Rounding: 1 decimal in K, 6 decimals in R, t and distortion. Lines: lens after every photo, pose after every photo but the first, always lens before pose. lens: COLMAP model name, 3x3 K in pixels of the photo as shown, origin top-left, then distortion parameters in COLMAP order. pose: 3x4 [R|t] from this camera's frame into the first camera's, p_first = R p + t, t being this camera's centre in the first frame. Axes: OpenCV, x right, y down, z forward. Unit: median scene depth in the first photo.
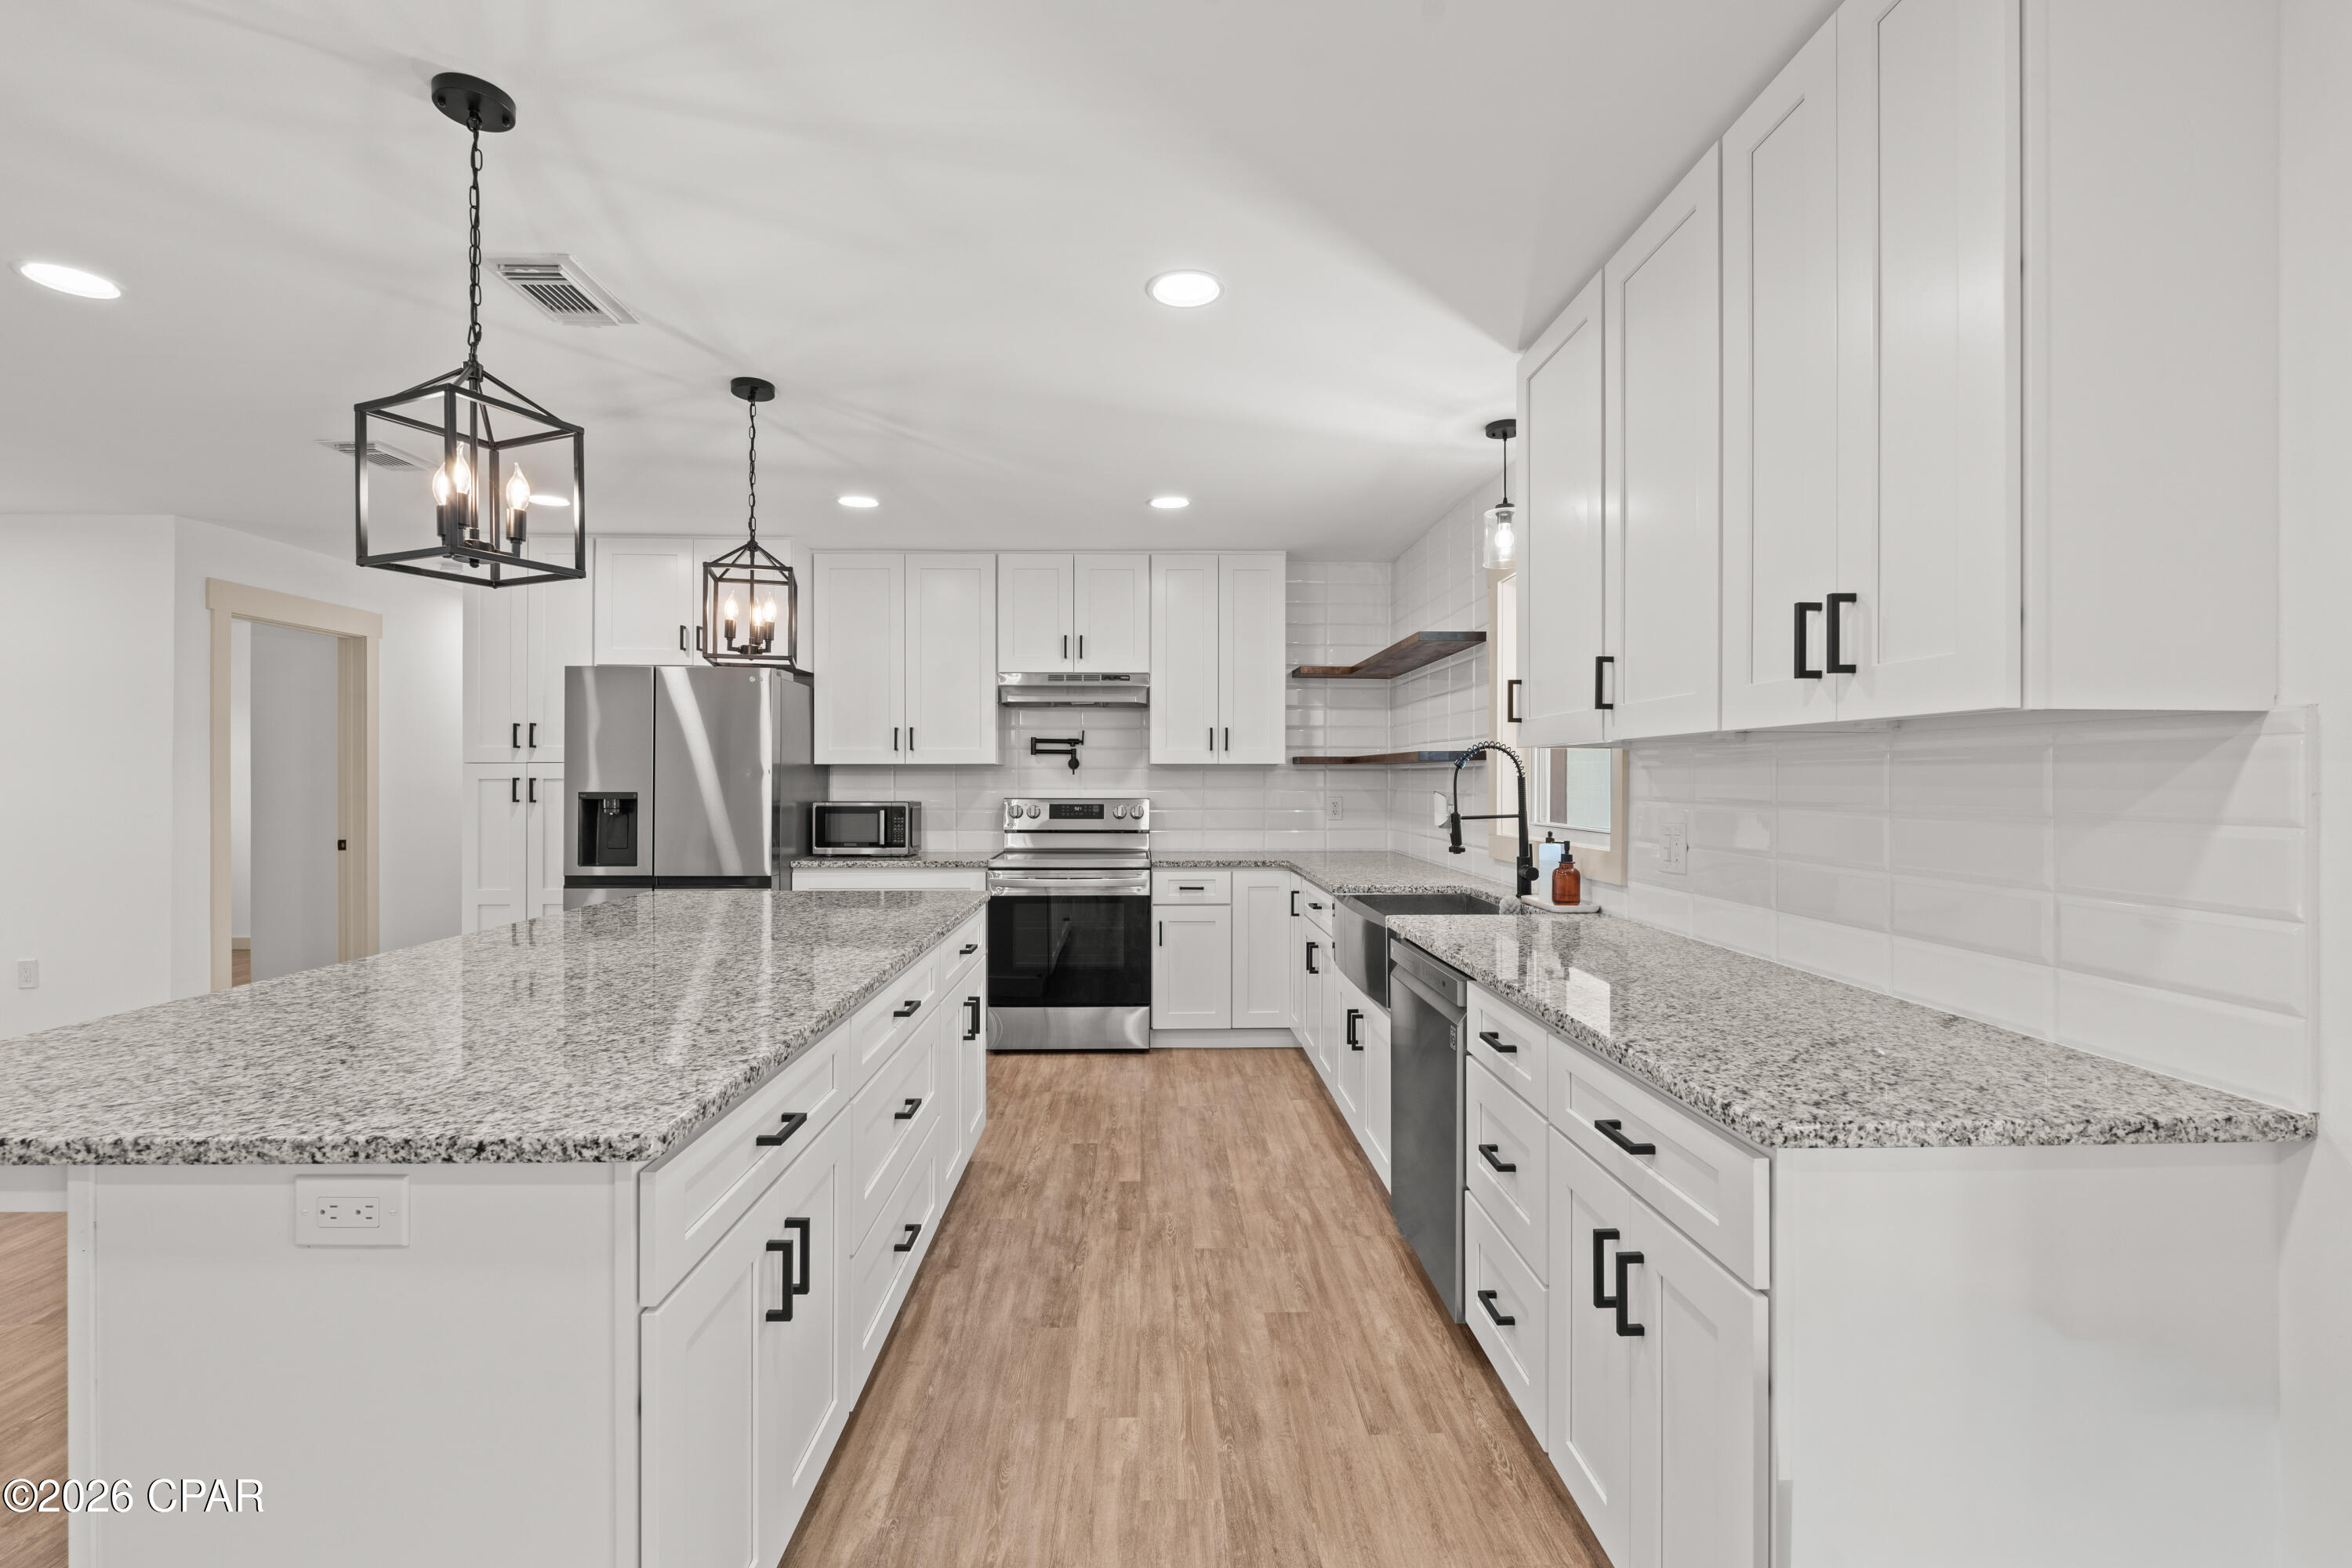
lens RADIAL K [[1028.3, 0, 1171.7], [0, 1028.3, 779.6], [0, 0, 1]] dist [-0.005424, 0.000755]
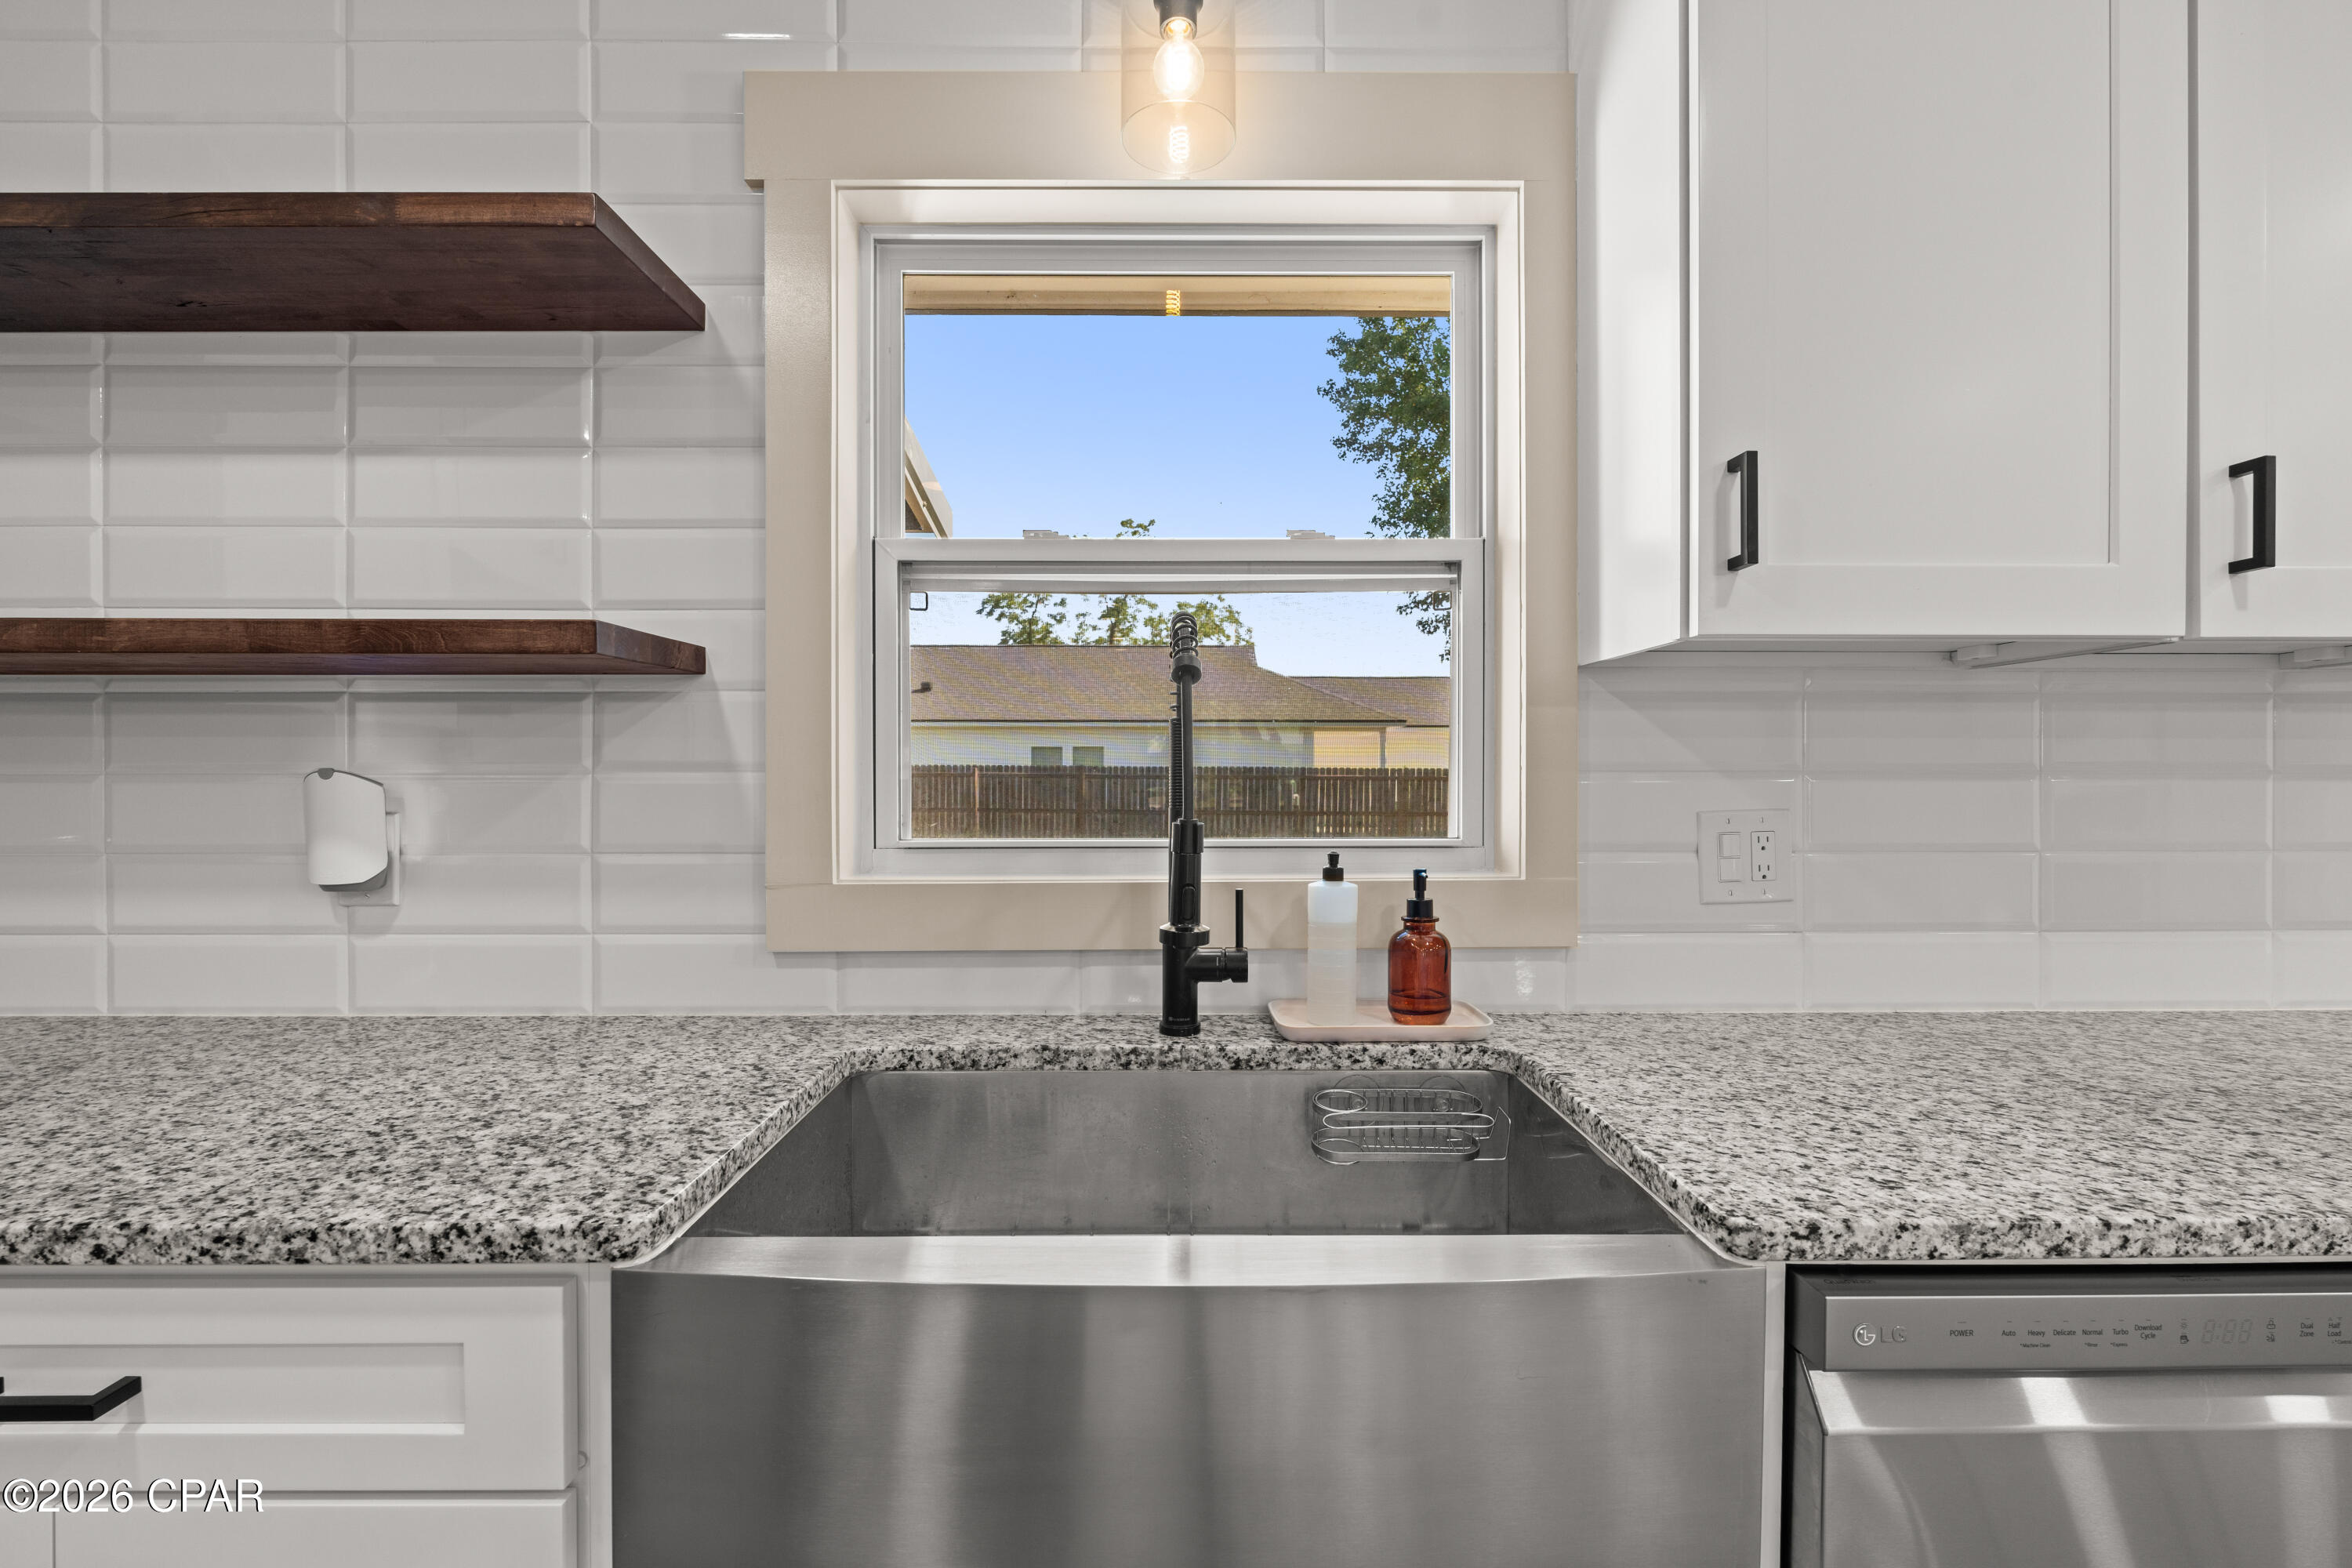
lens RADIAL K [[1028.3, 0, 1178.2], [0, 1028.3, 771.2], [0, 0, 1]] dist [-0.005424, 0.000755]
pose [[0.011617, 0.002052, 0.999930, -0.041033], [0.002248, 0.999995, -0.002078, 0.015563], [-0.999930, 0.002272, 0.011612, 0.908980]]
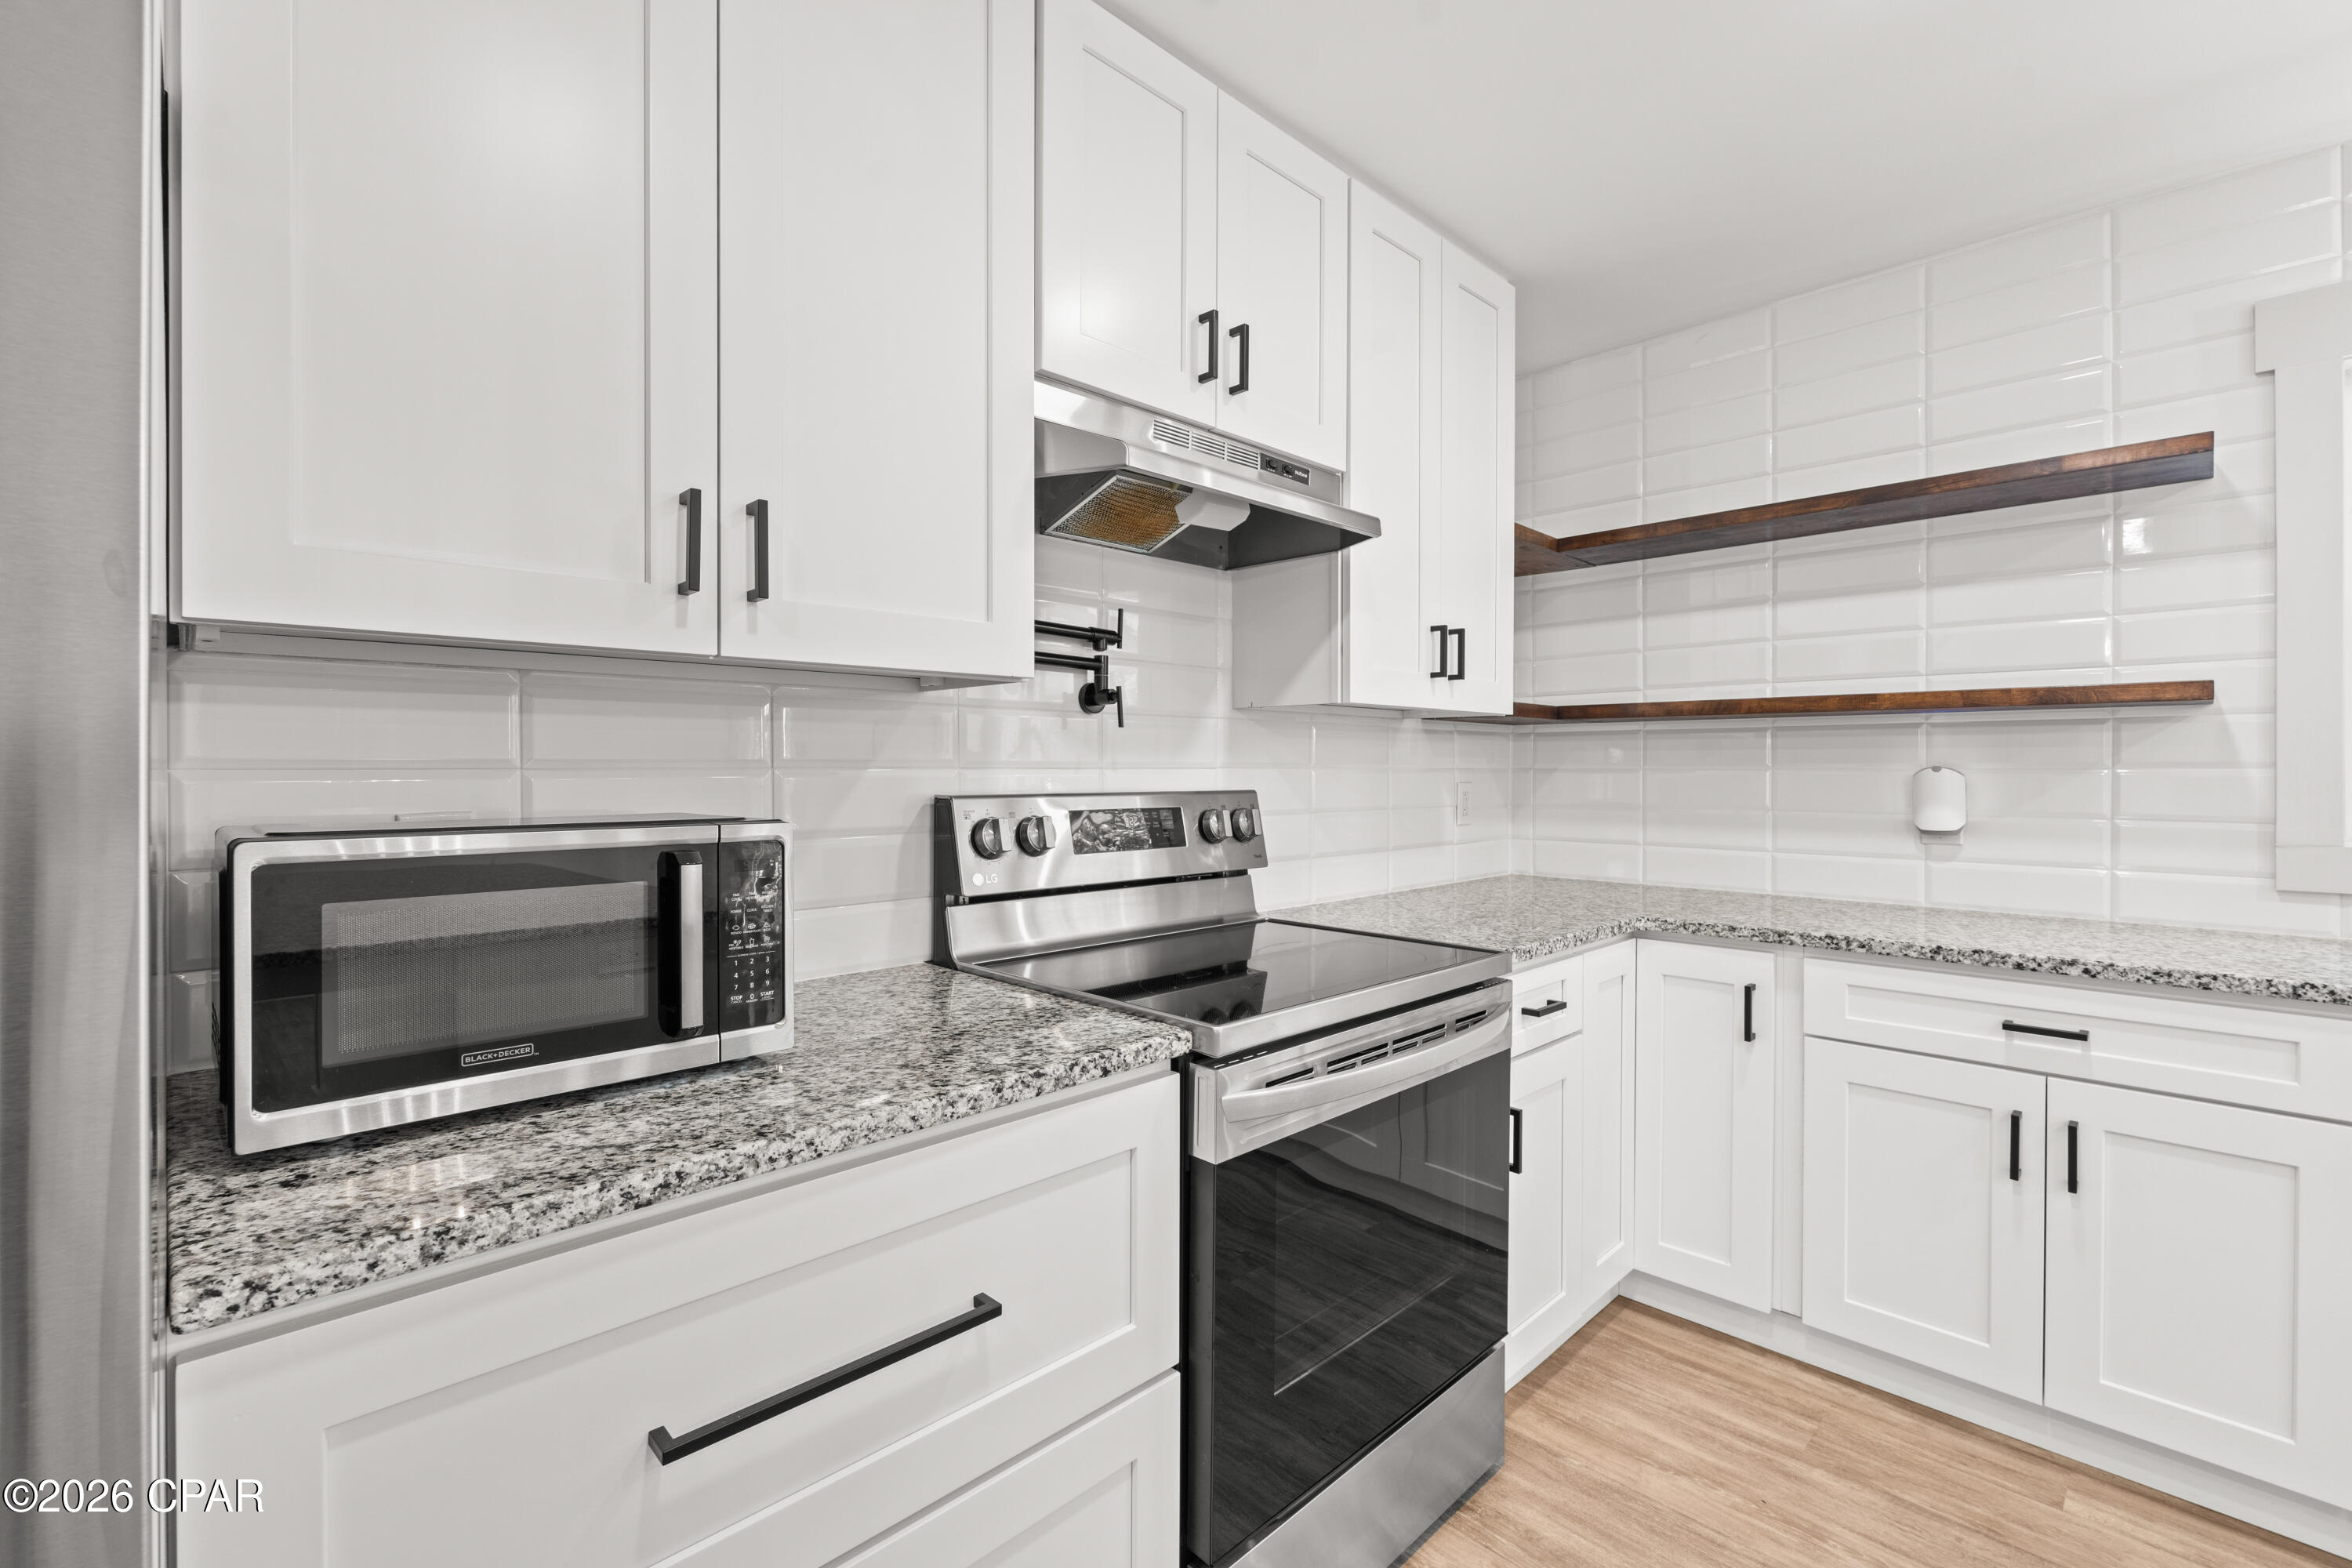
lens RADIAL K [[1028.3, 0, 1173.5], [0, 1028.3, 764.3], [0, 0, 1]] dist [-0.005424, 0.000755]
pose [[0.731790, 0.003145, 0.681523, -0.479334], [0.001090, 0.999983, -0.005785, 0.015195], [-0.681529, 0.004976, 0.731774, 1.064985]]
